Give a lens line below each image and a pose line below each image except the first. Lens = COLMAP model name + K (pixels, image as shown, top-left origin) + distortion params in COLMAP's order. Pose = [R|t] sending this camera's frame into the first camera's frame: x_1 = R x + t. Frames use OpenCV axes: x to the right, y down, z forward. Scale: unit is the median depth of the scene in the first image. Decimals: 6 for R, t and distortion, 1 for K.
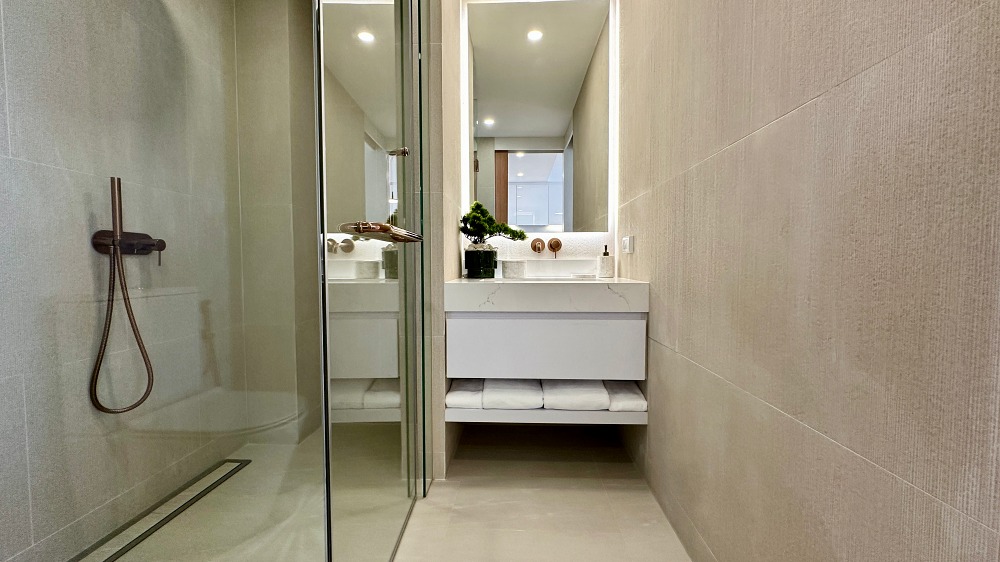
lens RADIAL K [[399.3, 0, 501.5], [0, 399.3, 281.4], [0, 0, 1]] dist [-0.001514, -0.000176]
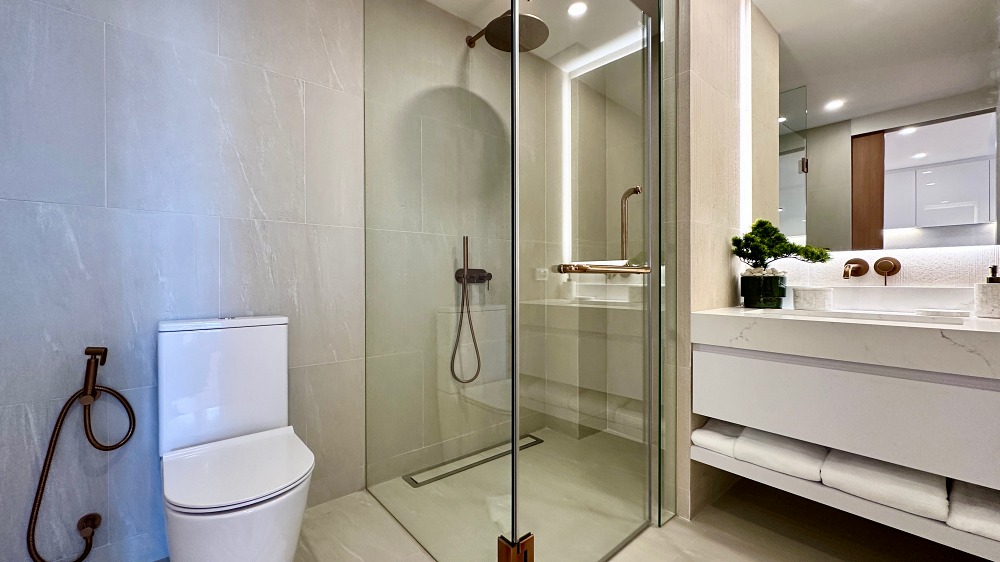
lens RADIAL K [[399.3, 0, 501.5], [0, 399.3, 281.4], [0, 0, 1]] dist [-0.001514, -0.000176]
pose [[0.678823, 0.005270, -0.734283, 0.247396], [-0.032402, 0.999215, -0.022784, -0.034480], [0.733587, 0.039259, 0.678461, 0.009854]]
